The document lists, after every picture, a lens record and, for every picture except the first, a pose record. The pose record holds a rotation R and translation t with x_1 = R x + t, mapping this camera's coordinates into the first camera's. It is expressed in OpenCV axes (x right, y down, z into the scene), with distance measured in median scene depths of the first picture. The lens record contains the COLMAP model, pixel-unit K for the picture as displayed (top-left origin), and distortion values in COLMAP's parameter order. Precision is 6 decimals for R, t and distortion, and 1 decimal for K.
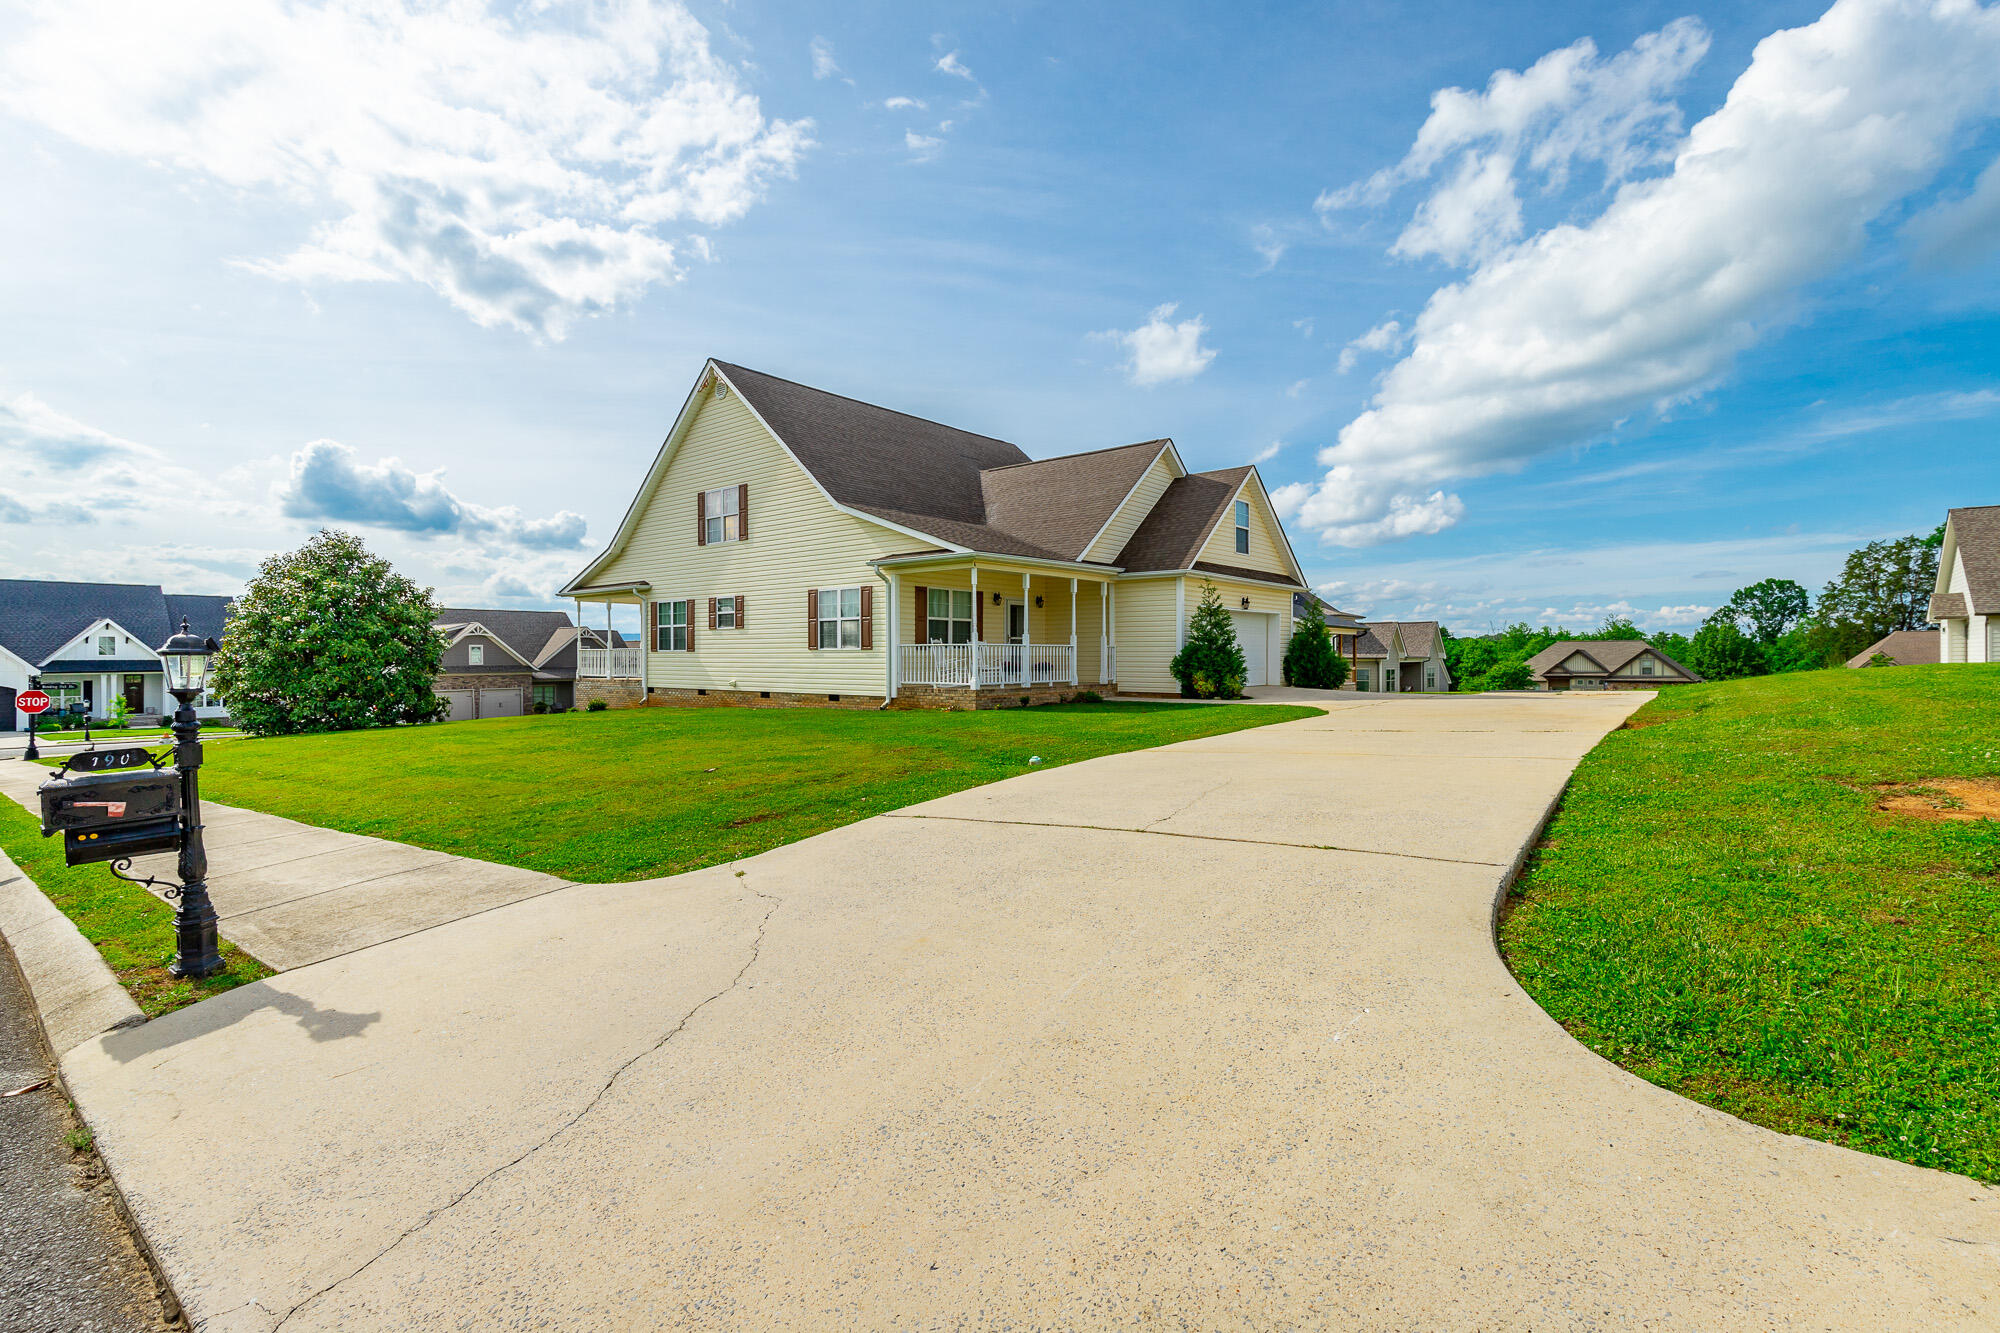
lens RADIAL K [[926.4, 0, 1027.0], [0, 926.4, 691.0], [0, 0, 1]] dist [0.006510, -0.000028]
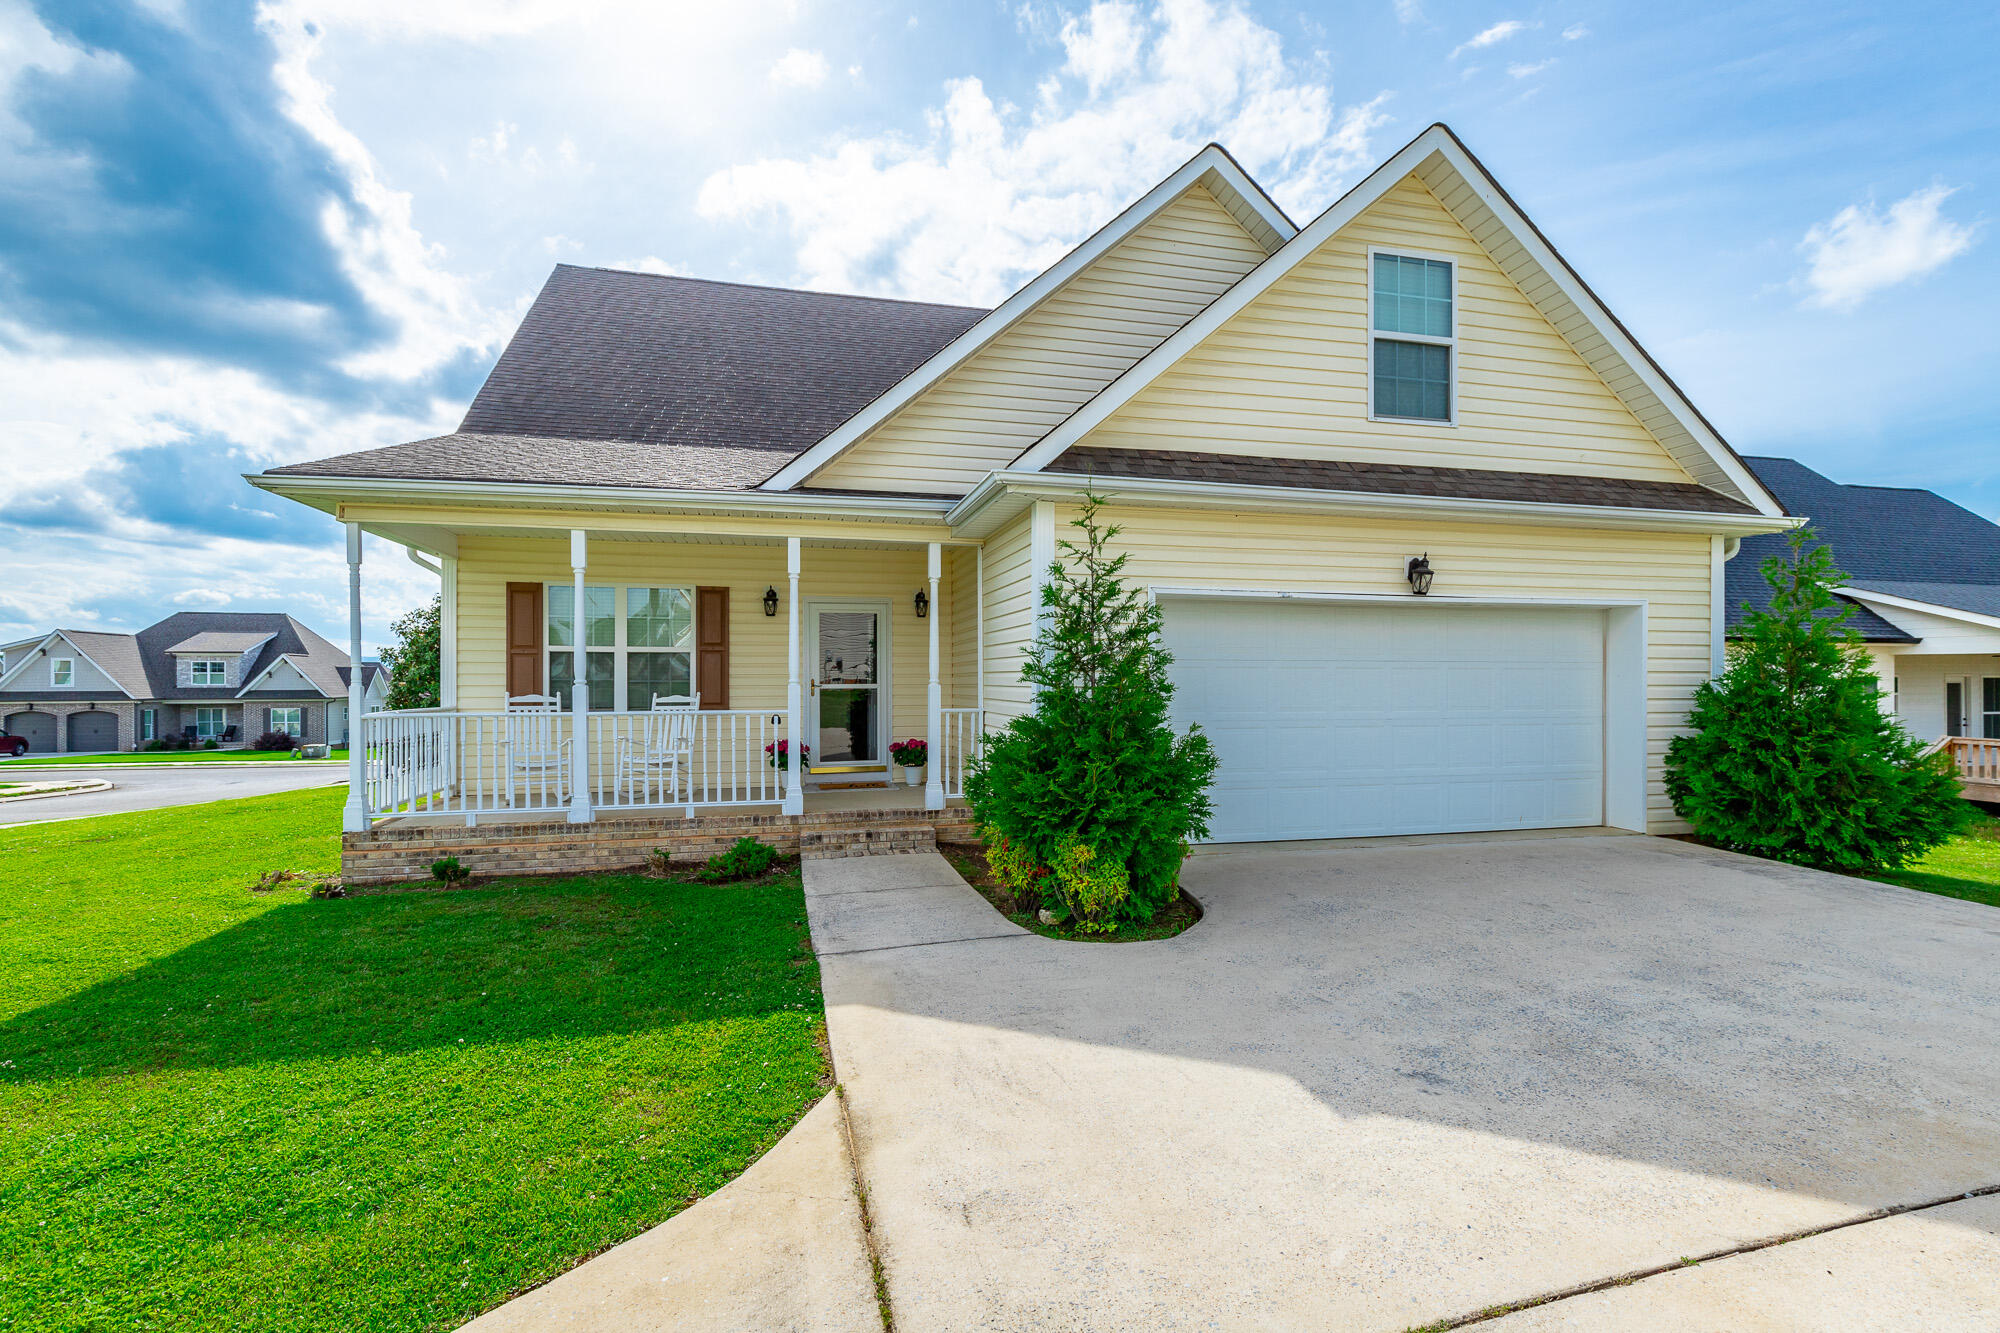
lens RADIAL K [[926.4, 0, 1027.0], [0, 926.4, 691.0], [0, 0, 1]] dist [0.006510, -0.000028]
pose [[0.794461, 0.007578, -0.607267, 0.055004], [-0.022743, 0.999592, -0.017280, -0.008079], [0.606889, 0.027539, 0.794310, 0.114784]]
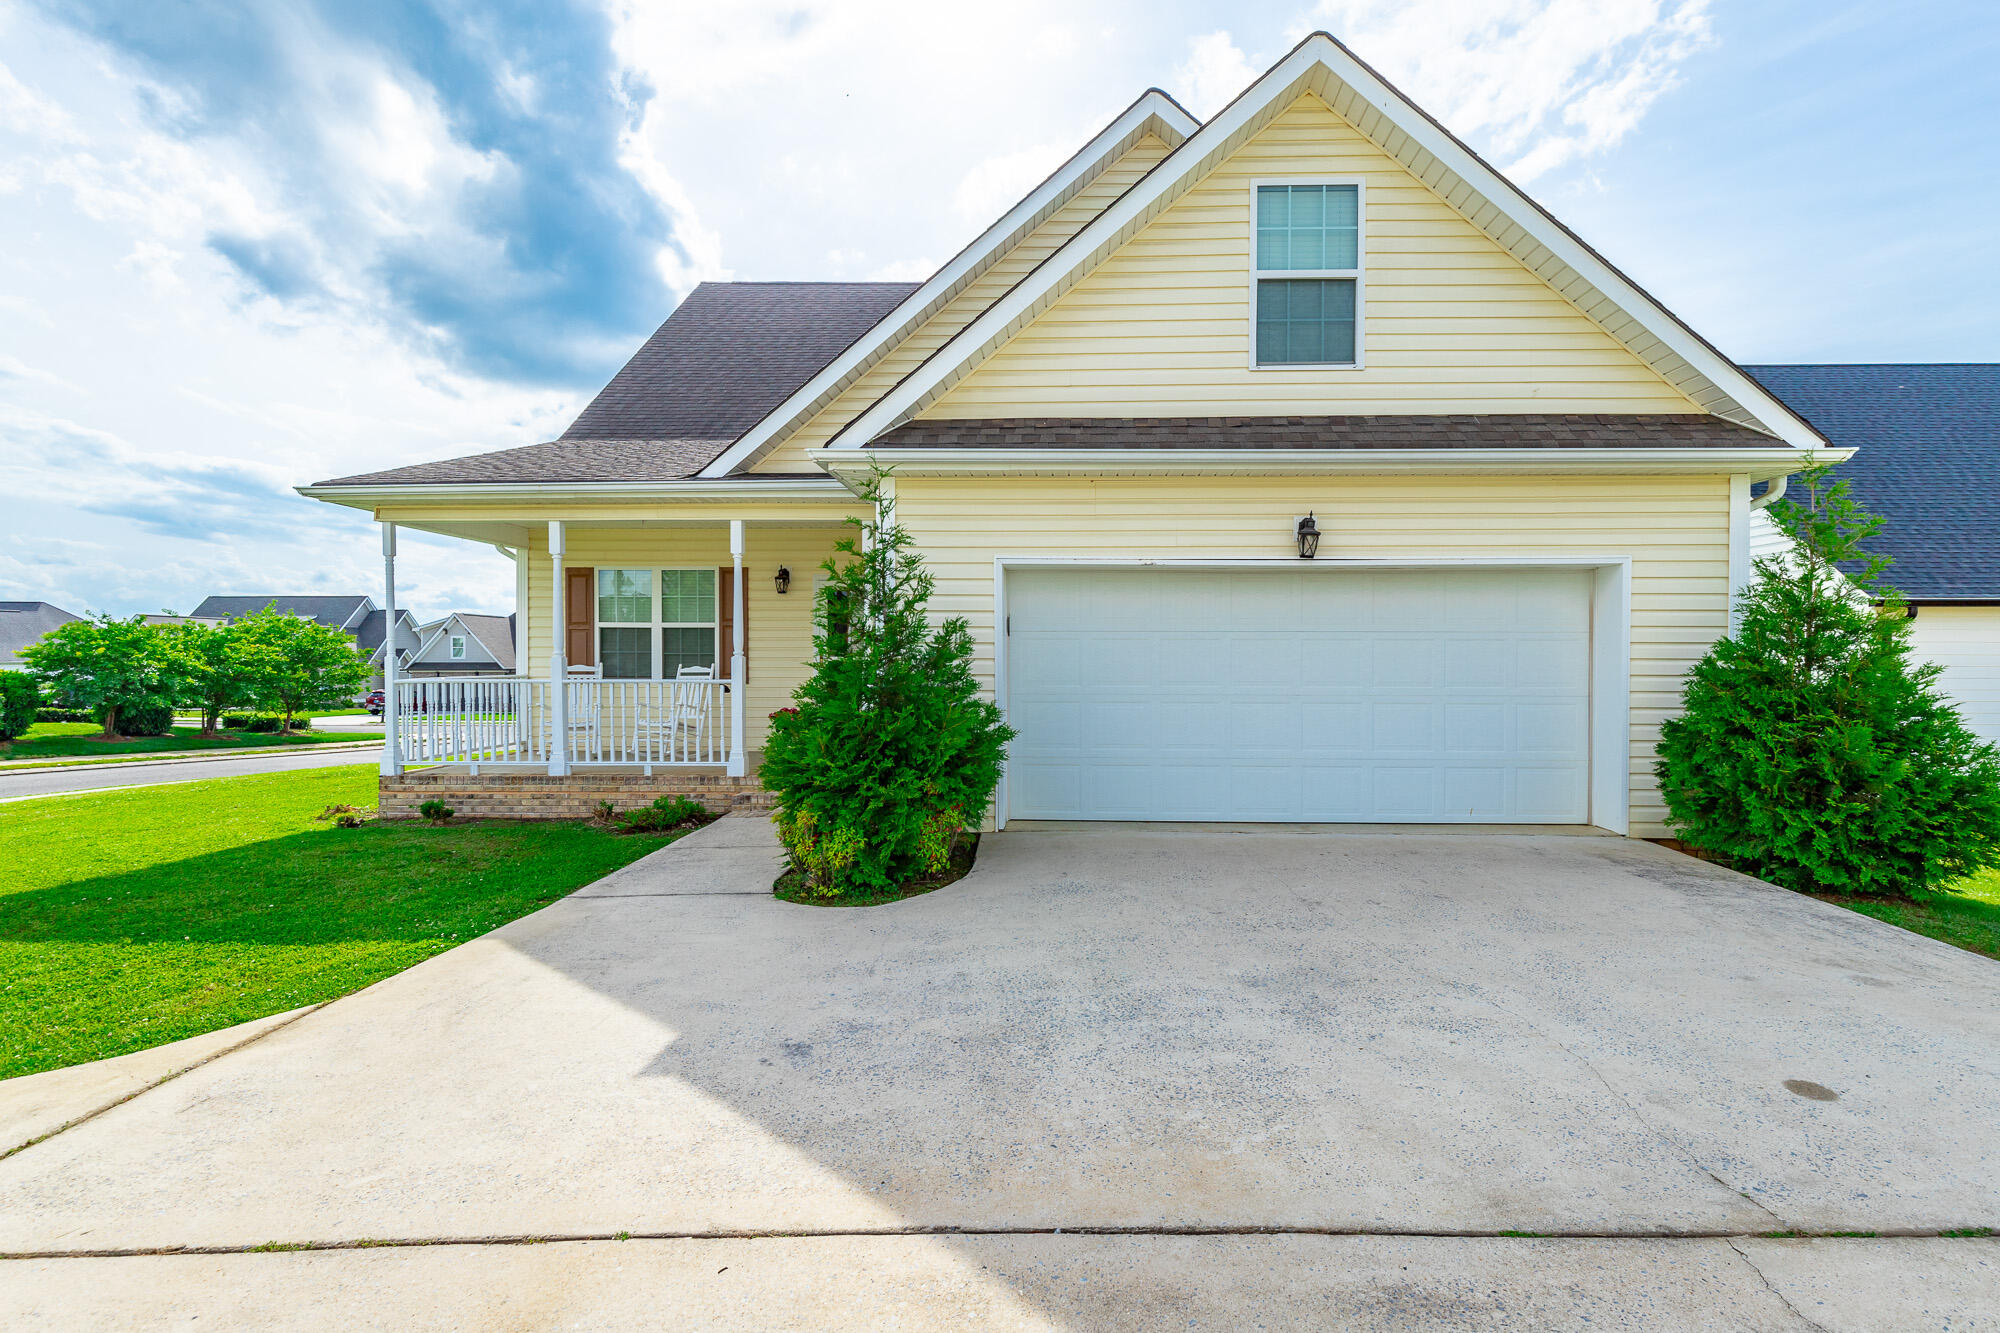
lens RADIAL K [[927.3, 0, 1037.1], [0, 927.3, 676.5], [0, 0, 1]] dist [0.007677, -0.000480]
pose [[0.601417, 0.019579, -0.798695, 0.070972], [-0.031468, 0.999504, 0.000806, -0.008471], [0.798315, 0.024648, 0.601736, 0.130591]]
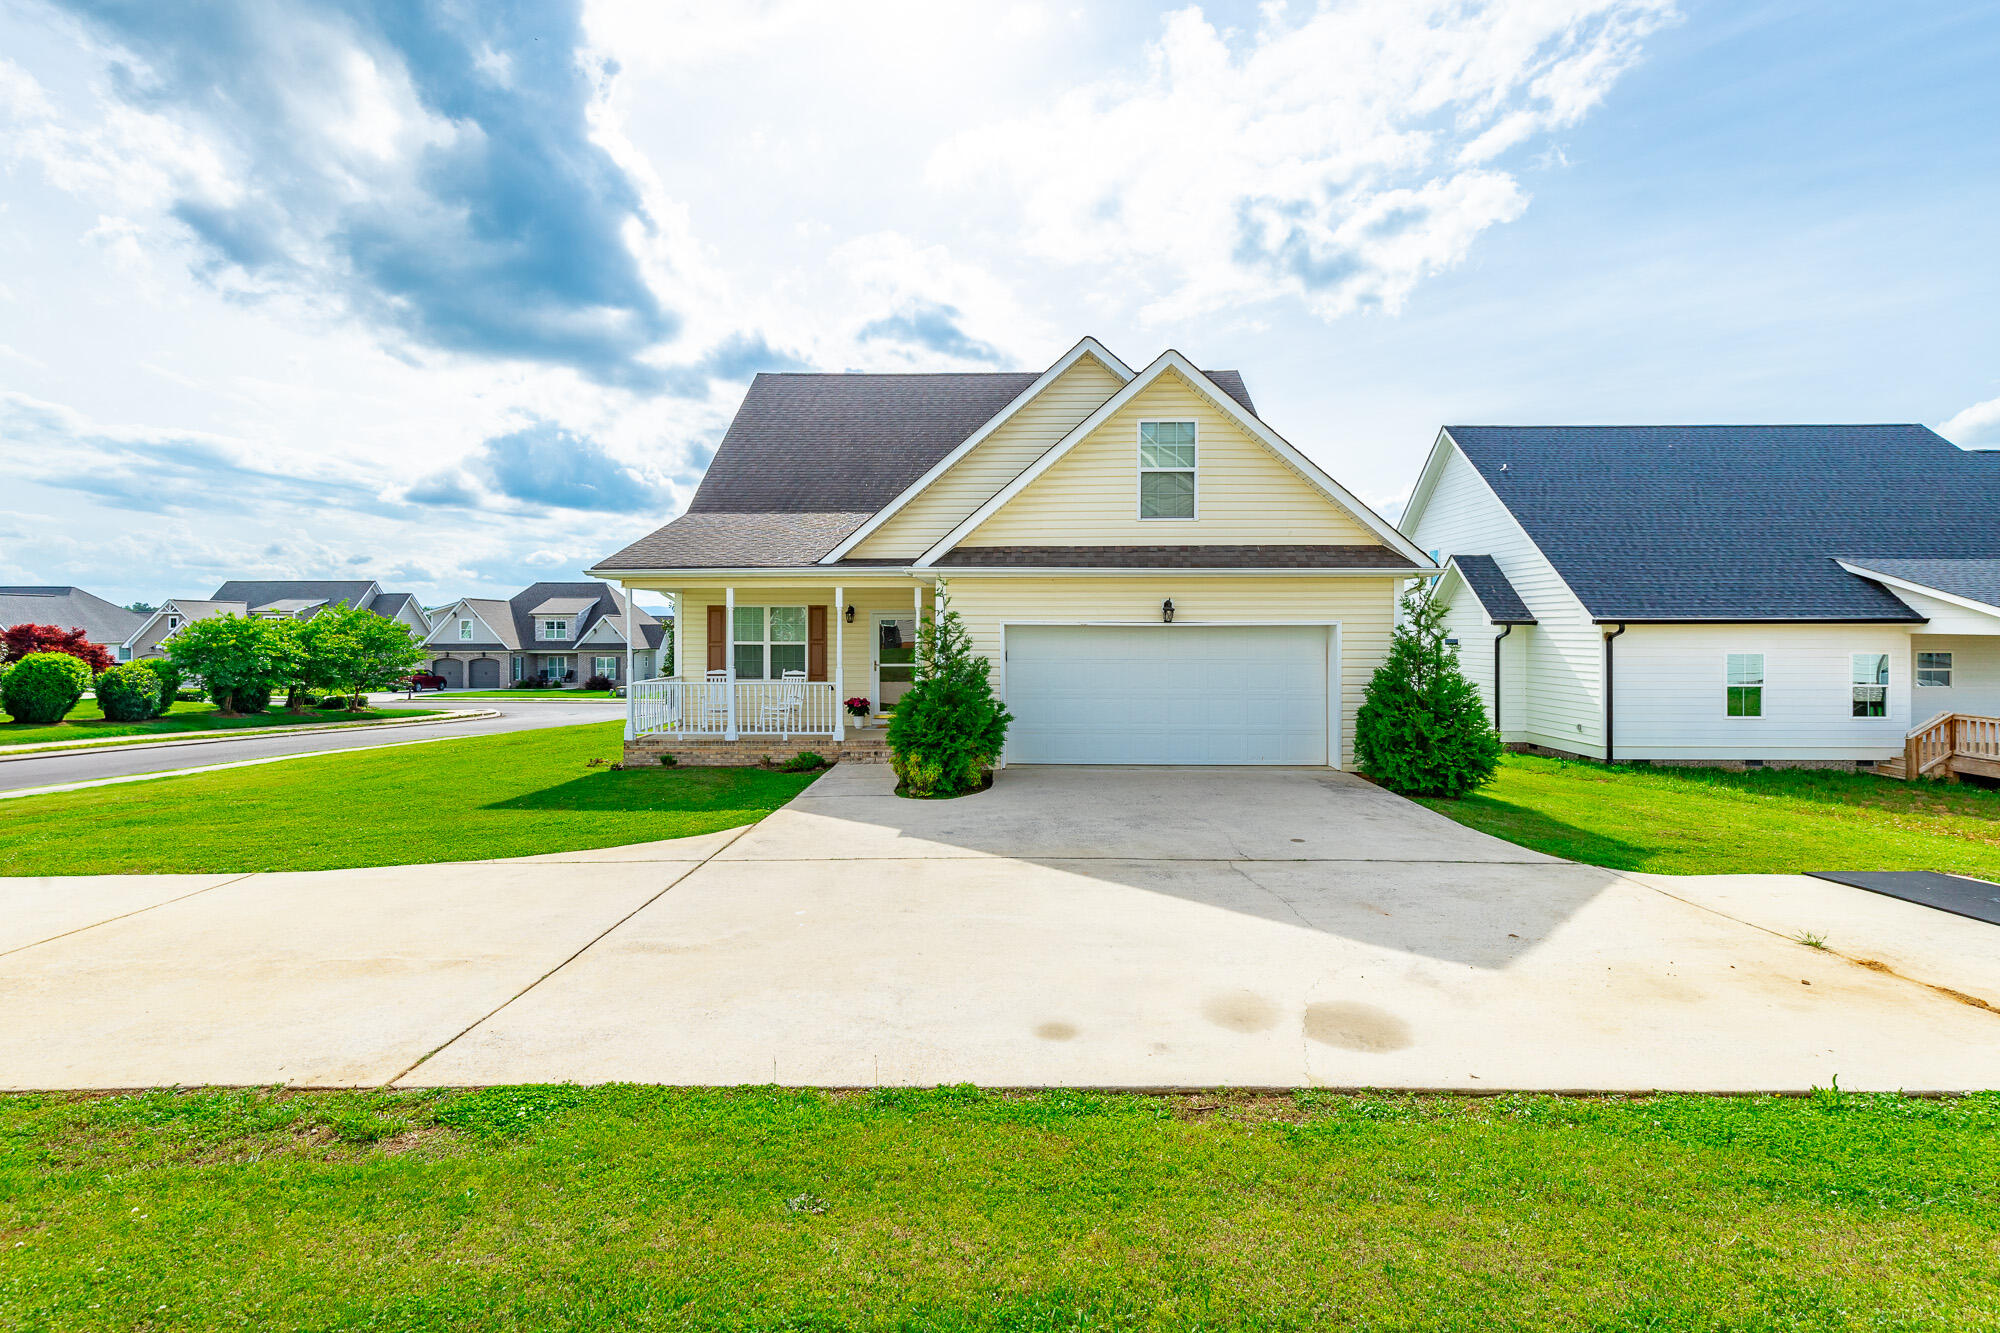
lens RADIAL K [[930.6, 0, 1005.4], [0, 930.6, 718.9], [0, 0, 1]] dist [-0.014912, -0.000029]
pose [[0.604985, 0.077593, -0.792447, 0.103683], [-0.030732, 0.996774, 0.074138, -0.011916], [0.795643, -0.020499, 0.605418, 0.103111]]
